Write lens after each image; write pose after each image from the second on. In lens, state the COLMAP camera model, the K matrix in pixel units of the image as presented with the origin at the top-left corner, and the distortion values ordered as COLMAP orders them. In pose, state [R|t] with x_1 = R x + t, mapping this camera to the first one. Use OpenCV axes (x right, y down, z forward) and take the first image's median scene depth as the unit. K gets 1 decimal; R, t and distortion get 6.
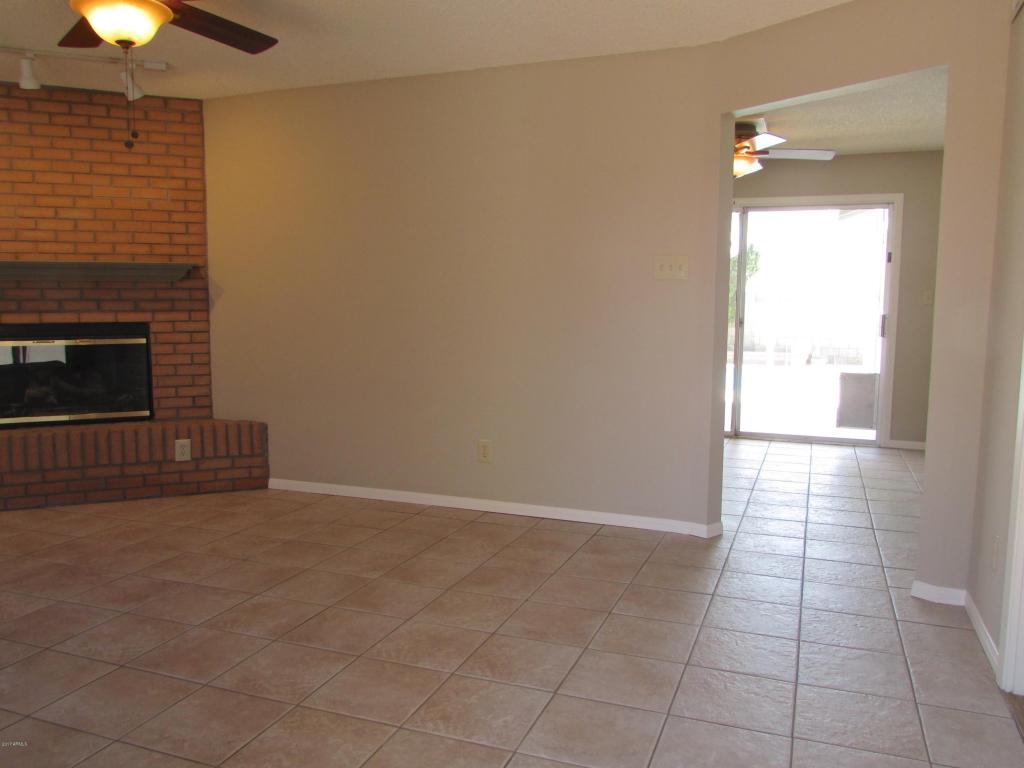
lens RADIAL K [[827.6, 0, 503.3], [0, 827.6, 375.7], [0, 0, 1]] dist [-0.001352, 0.009262]
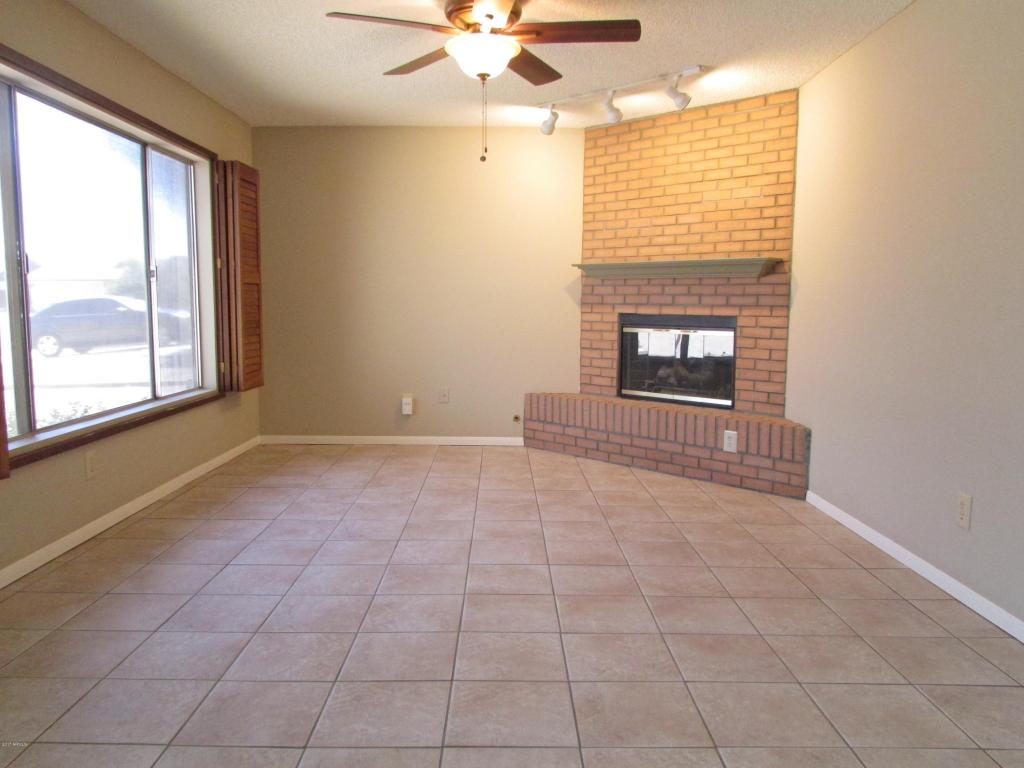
lens RADIAL K [[775.8, 0, 509.9], [0, 775.8, 378.9], [0, 0, 1]] dist [-0.013806, 0.009751]
pose [[0.381375, 0.092563, -0.919775, 0.373059], [-0.101810, 0.993127, 0.057731, -0.013731], [0.918797, 0.071625, 0.388177, 0.366822]]
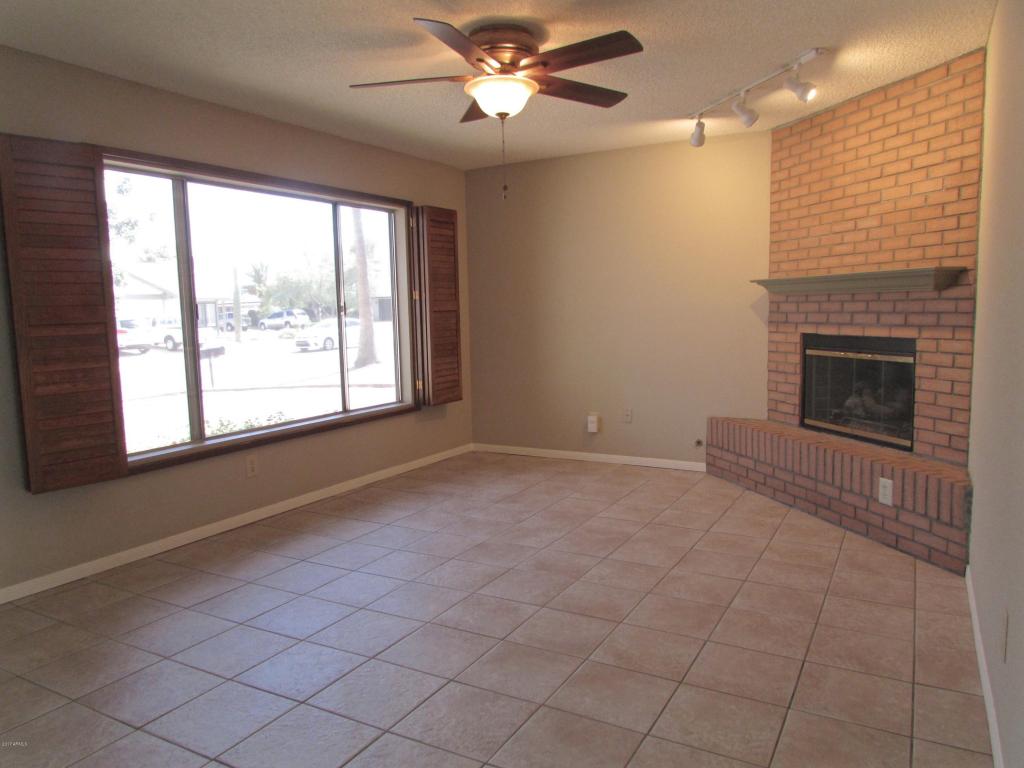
lens RADIAL K [[739.1, 0, 509.1], [0, 739.1, 383.0], [0, 0, 1]] dist [-0.015594, 0.010599]
pose [[-0.124939, 0.100264, -0.987085, 0.383409], [-0.080368, 0.990589, 0.110792, -0.070504], [0.988904, 0.093172, -0.115705, 0.683382]]
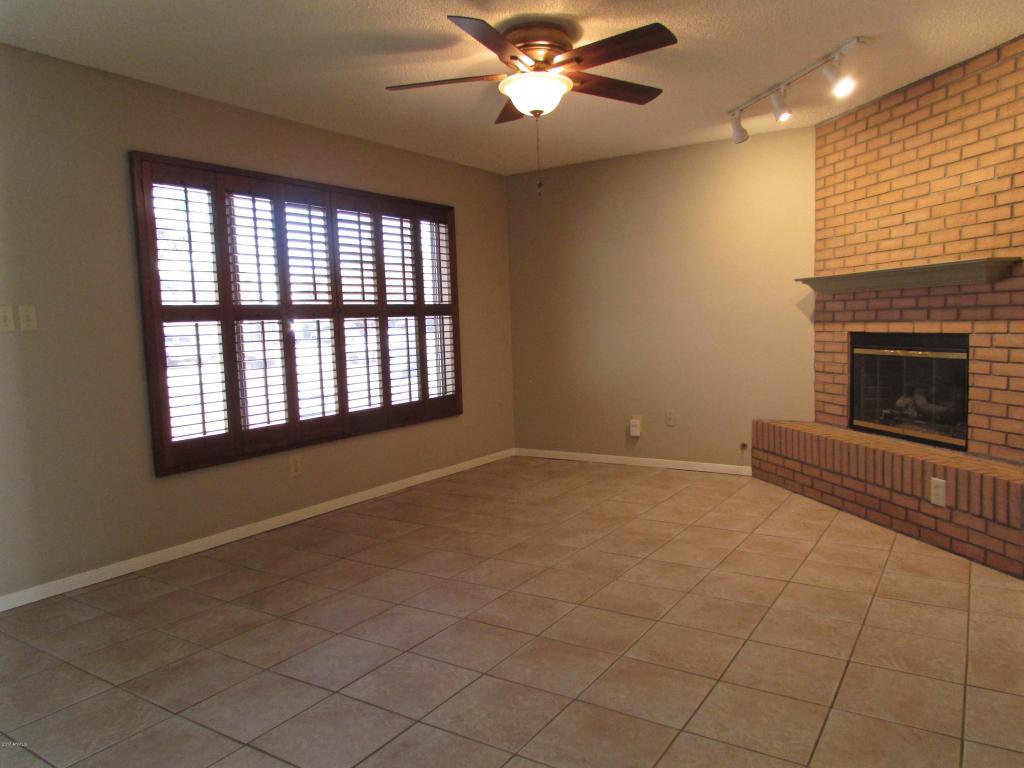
lens RADIAL K [[739.1, 0, 512.5], [0, 739.1, 383.8], [0, 0, 1]] dist [-0.015594, 0.010599]
pose [[-0.183907, 0.085611, -0.979208, 0.381480], [-0.068443, 0.992667, 0.099642, -0.057704], [0.980558, 0.085345, -0.176699, 0.694736]]
